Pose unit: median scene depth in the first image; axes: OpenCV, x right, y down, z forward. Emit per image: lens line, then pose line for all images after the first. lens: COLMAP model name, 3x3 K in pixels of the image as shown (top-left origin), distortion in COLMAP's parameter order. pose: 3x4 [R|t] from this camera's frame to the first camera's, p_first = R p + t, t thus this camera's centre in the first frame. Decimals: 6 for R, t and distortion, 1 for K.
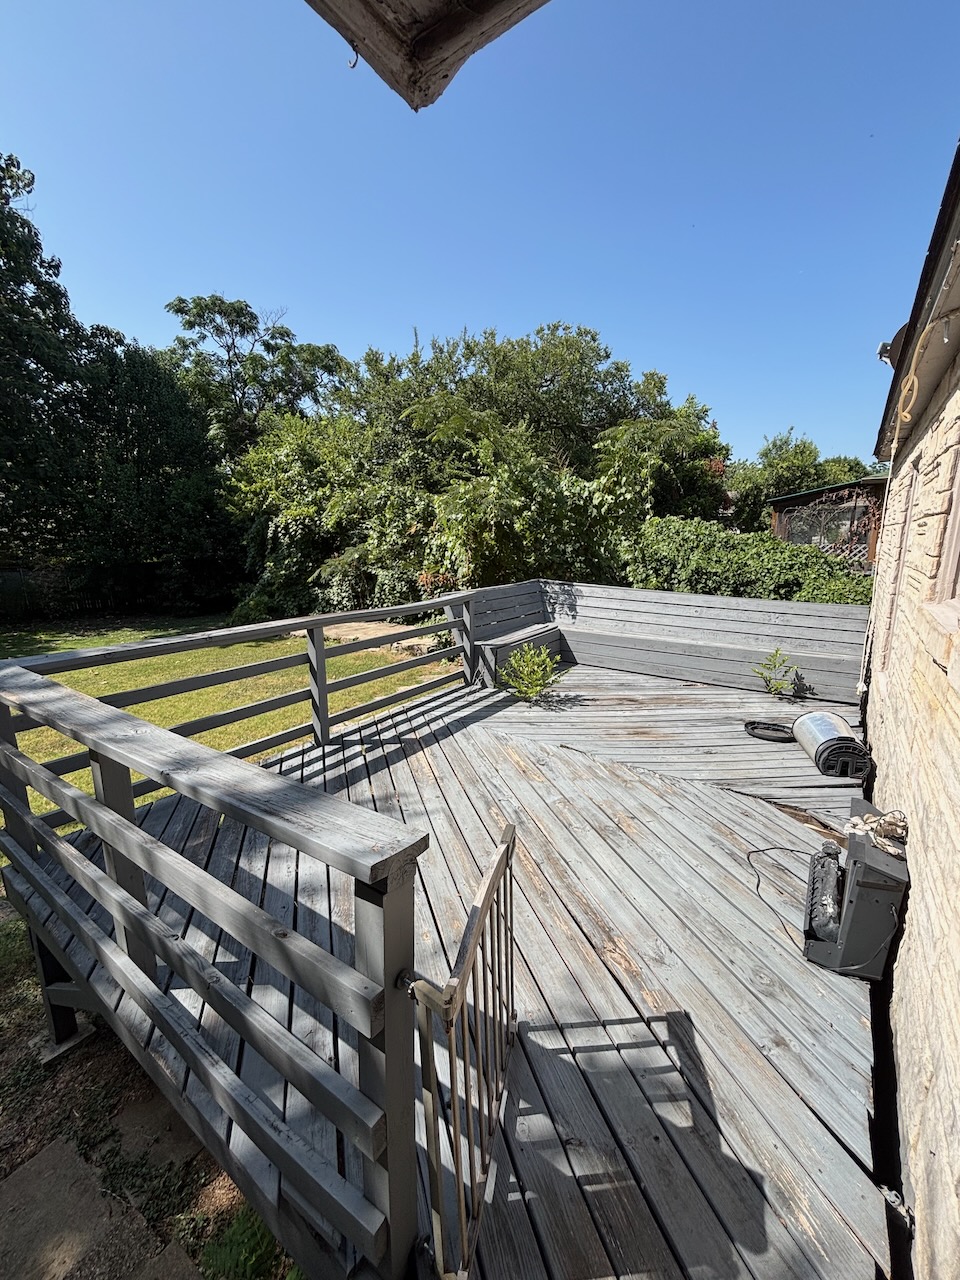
lens RADIAL K [[517.6, 0, 479.7], [0, 517.6, 638.4], [0, 0, 1]] dist [0.000024, 0.000126]
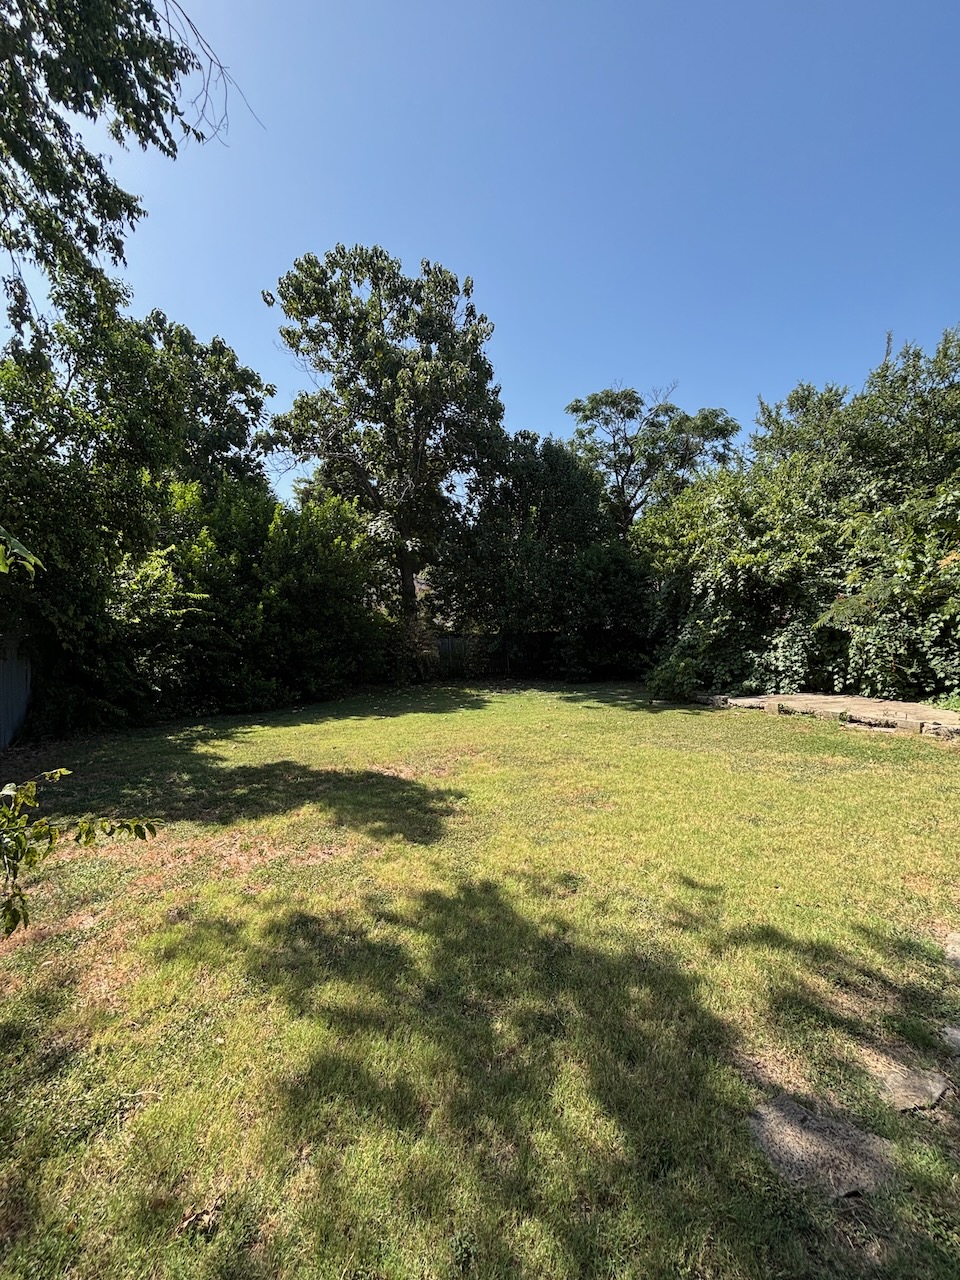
lens RADIAL K [[517.6, 0, 480.4], [0, 517.6, 639.1], [0, 0, 1]] dist [0.000024, 0.000126]
pose [[0.840608, -0.002081, -0.541640, -0.185248], [-0.087294, 0.986400, -0.139267, 0.029935], [0.534564, 0.164351, 0.828994, 0.061363]]
